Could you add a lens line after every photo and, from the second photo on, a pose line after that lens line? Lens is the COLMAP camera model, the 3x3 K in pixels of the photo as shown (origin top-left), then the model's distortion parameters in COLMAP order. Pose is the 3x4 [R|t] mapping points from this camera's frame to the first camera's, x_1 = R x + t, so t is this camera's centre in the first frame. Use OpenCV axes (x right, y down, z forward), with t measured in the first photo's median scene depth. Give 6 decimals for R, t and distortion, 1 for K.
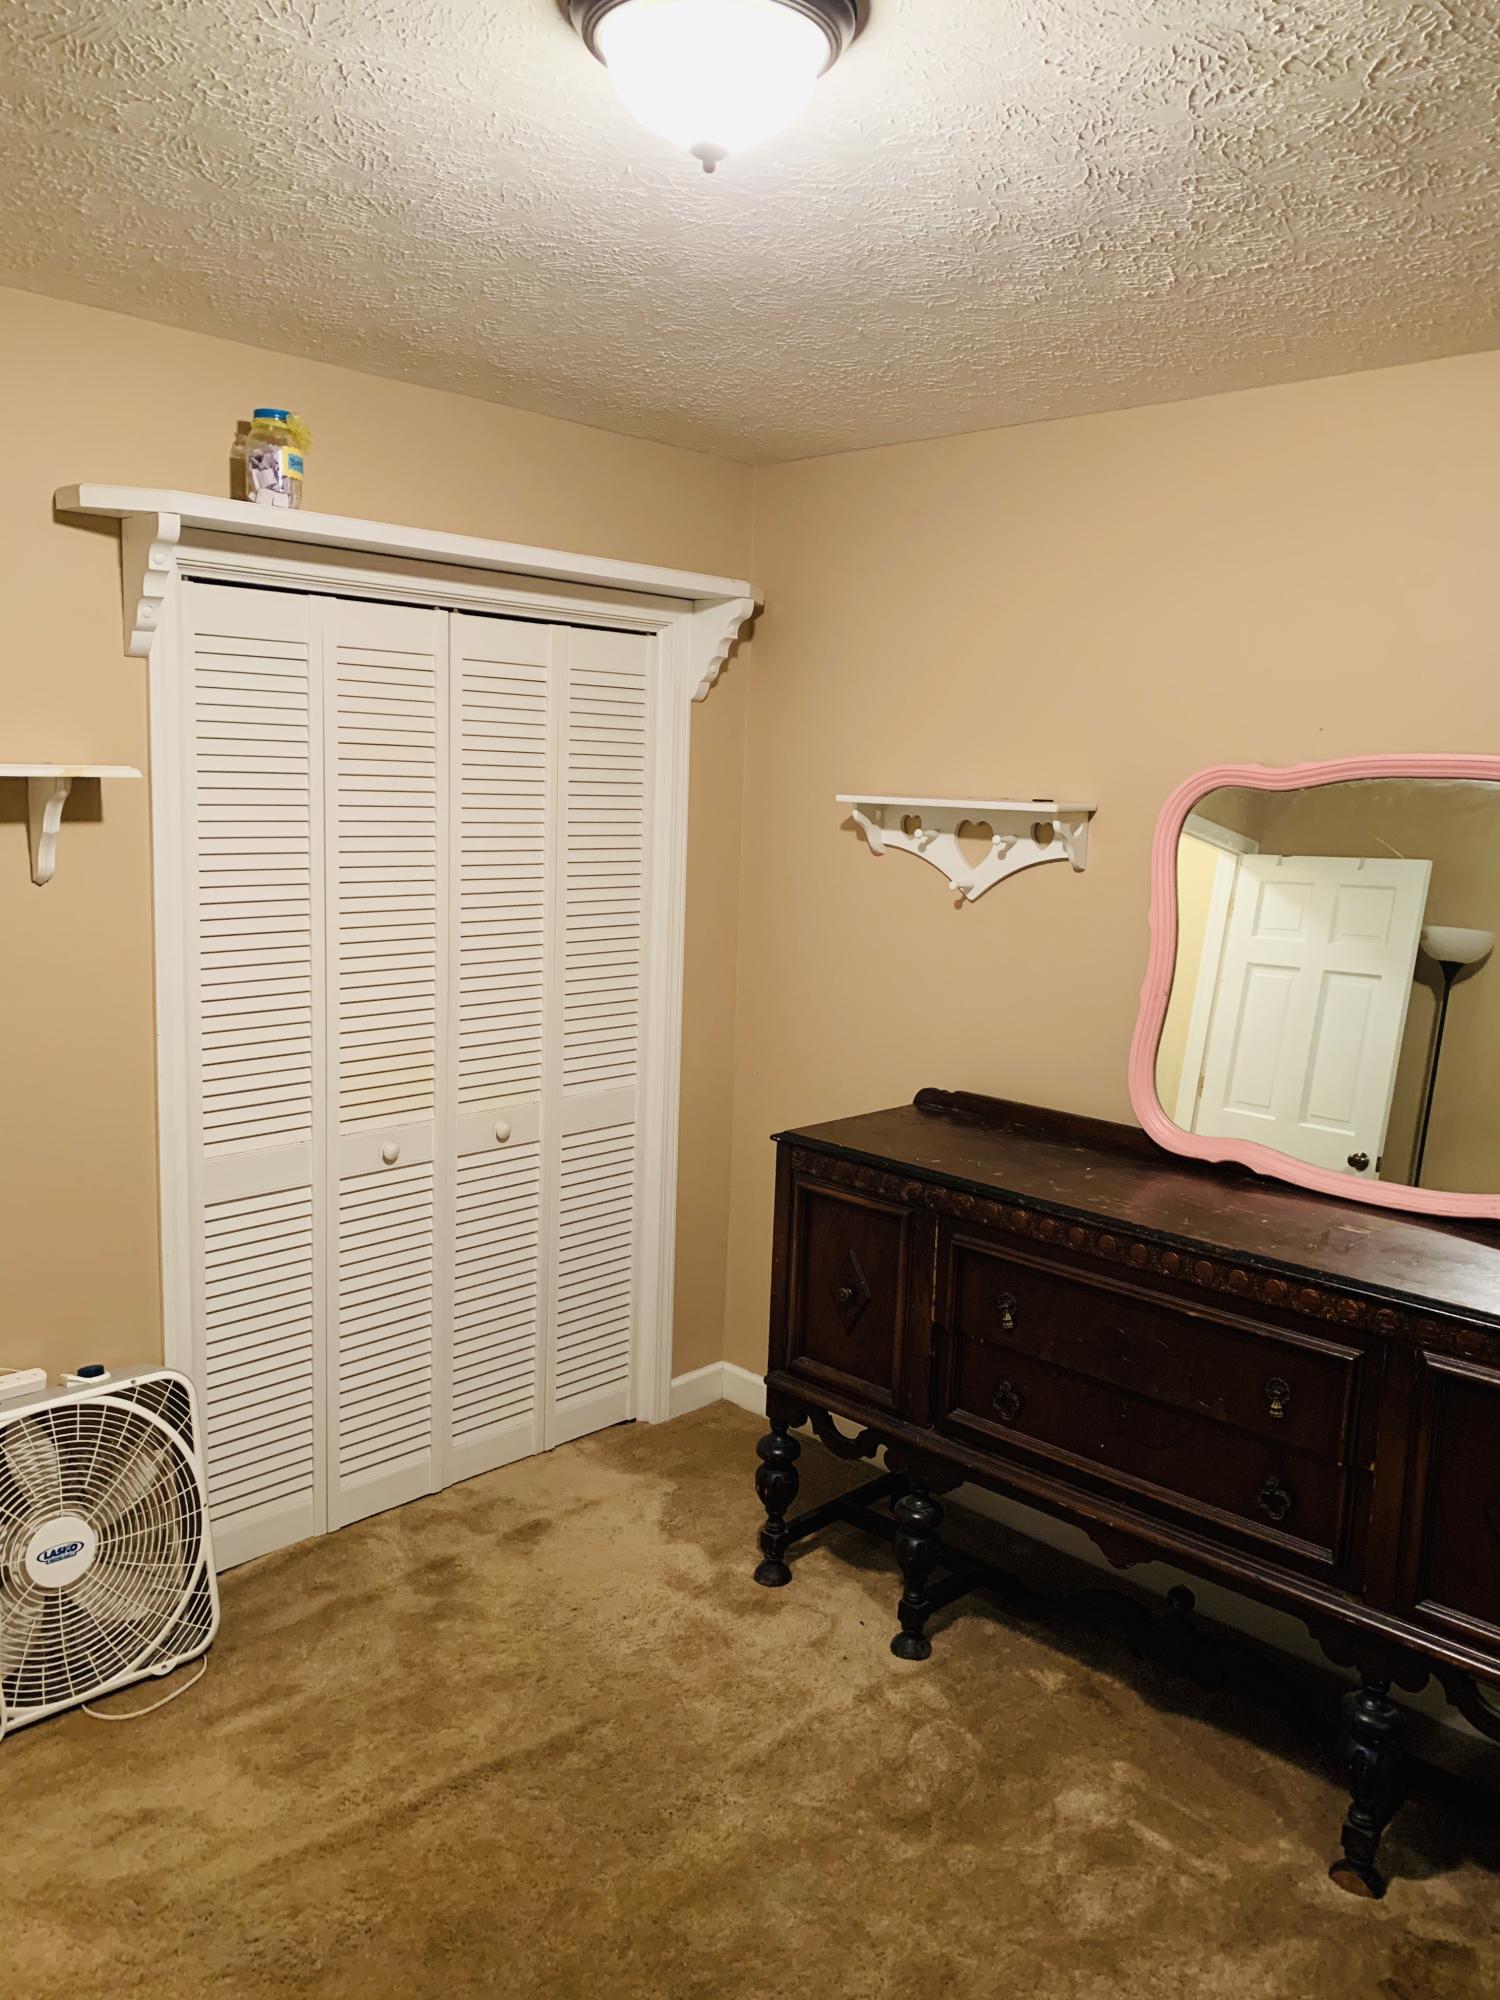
lens RADIAL K [[1515.2, 0, 747.1], [0, 1515.2, 1002.2], [0, 0, 1]] dist [0.048682, -0.060273]
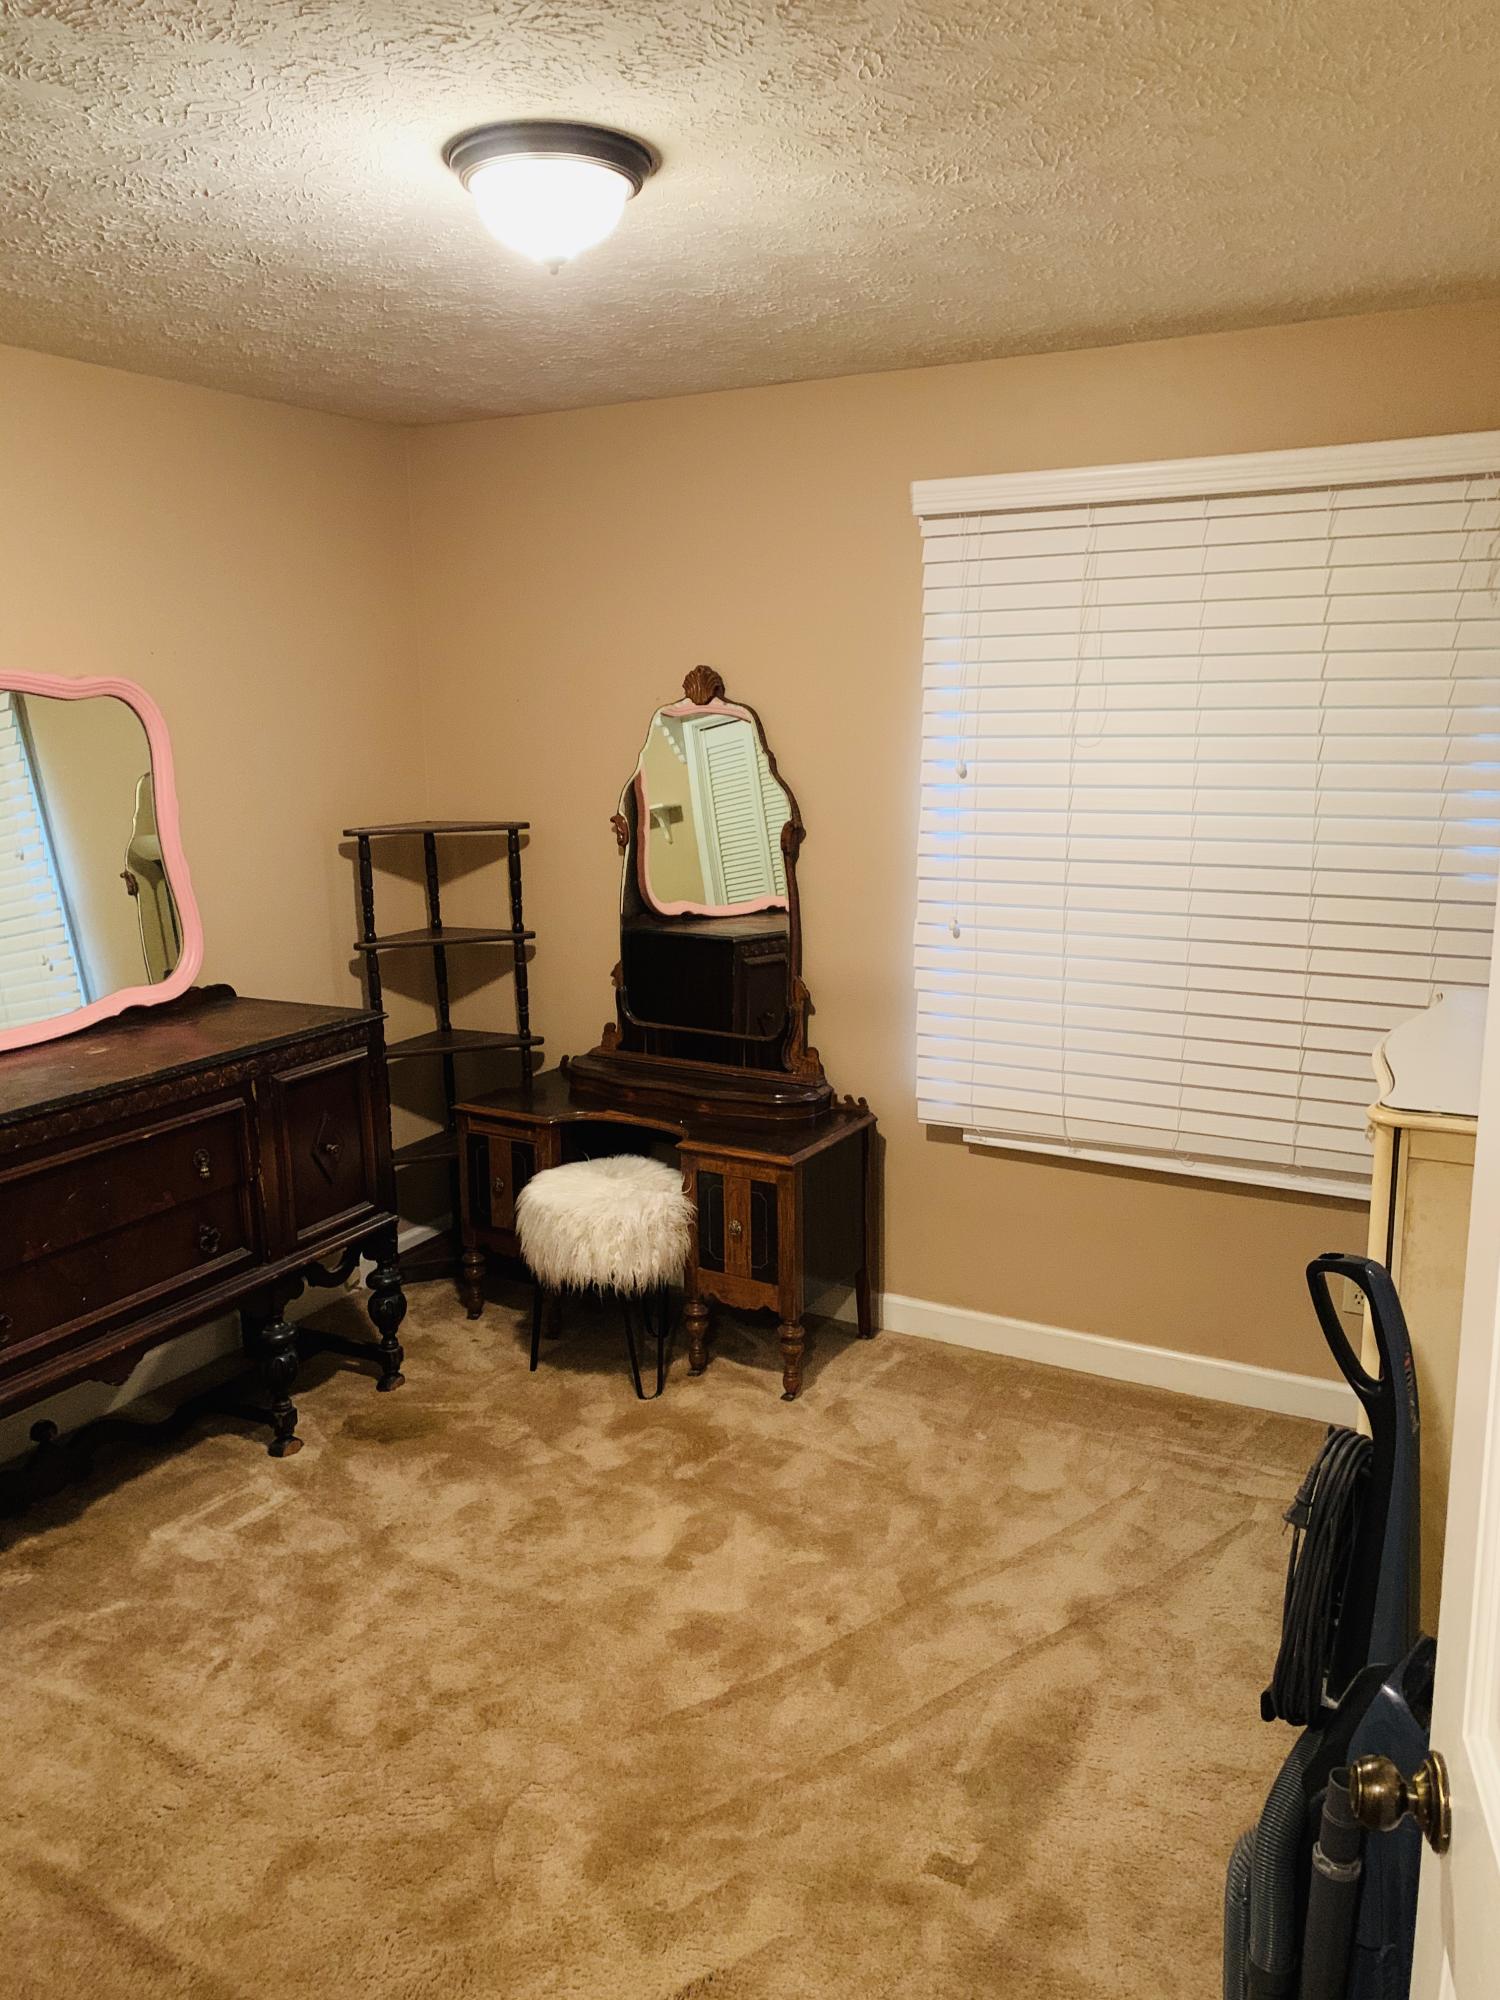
lens RADIAL K [[1515.2, 0, 749.4], [0, 1515.2, 995.7], [0, 0, 1]] dist [0.048682, -0.060273]
pose [[-0.251254, -0.231045, 0.939941, -0.931941], [0.143197, 0.951534, 0.272172, -0.162113], [-0.957270, 0.202981, -0.205992, 0.752441]]
